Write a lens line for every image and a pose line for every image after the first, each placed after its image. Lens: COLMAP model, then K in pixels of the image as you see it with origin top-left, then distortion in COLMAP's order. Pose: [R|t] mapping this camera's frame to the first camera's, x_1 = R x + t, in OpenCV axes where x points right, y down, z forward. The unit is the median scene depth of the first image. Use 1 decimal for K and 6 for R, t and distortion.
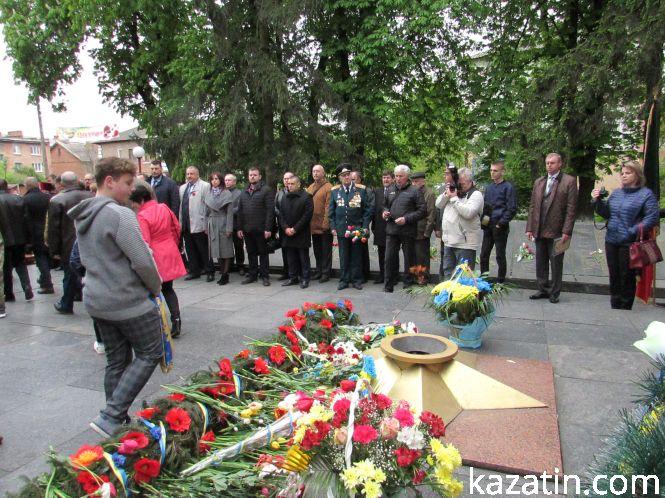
lens RADIAL K [[492.8, 0, 326.4], [0, 492.8, 243.4], [0, 0, 1]] dist [-0.052402, 0.027135]
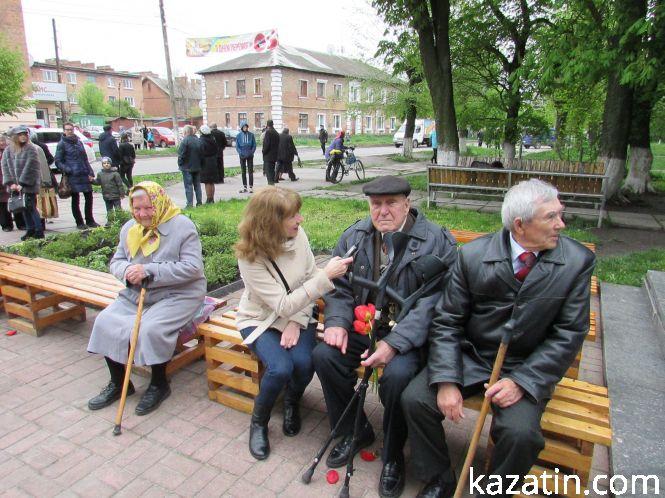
lens RADIAL K [[511.0, 0, 332.6], [0, 511.0, 247.3], [0, 0, 1]] dist [-0.057481, -0.004766]
pose [[0.988387, 0.072458, -0.133573, -0.549790], [-0.058225, 0.992493, 0.107548, -0.022372], [0.140363, -0.098521, 0.985186, 0.584859]]
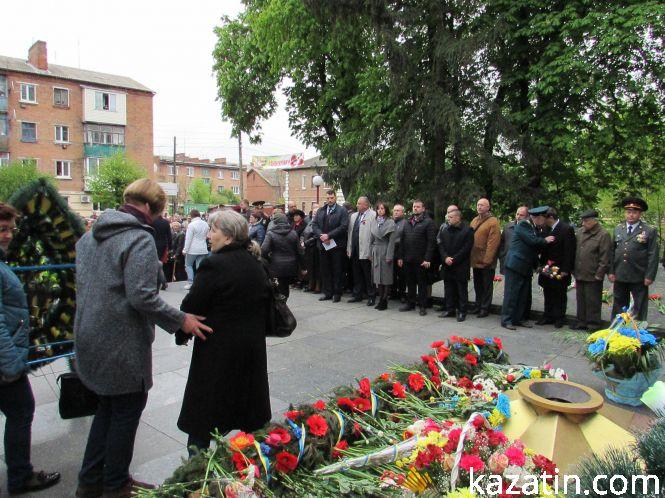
lens RADIAL K [[492.8, 0, 328.2], [0, 492.8, 240.5], [0, 0, 1]] dist [-0.052402, 0.027135]
pose [[0.940235, 0.052157, -0.336509, 0.016185], [-0.072268, 0.996253, -0.047511, -0.003249], [0.332770, 0.068990, 0.940481, -0.019373]]
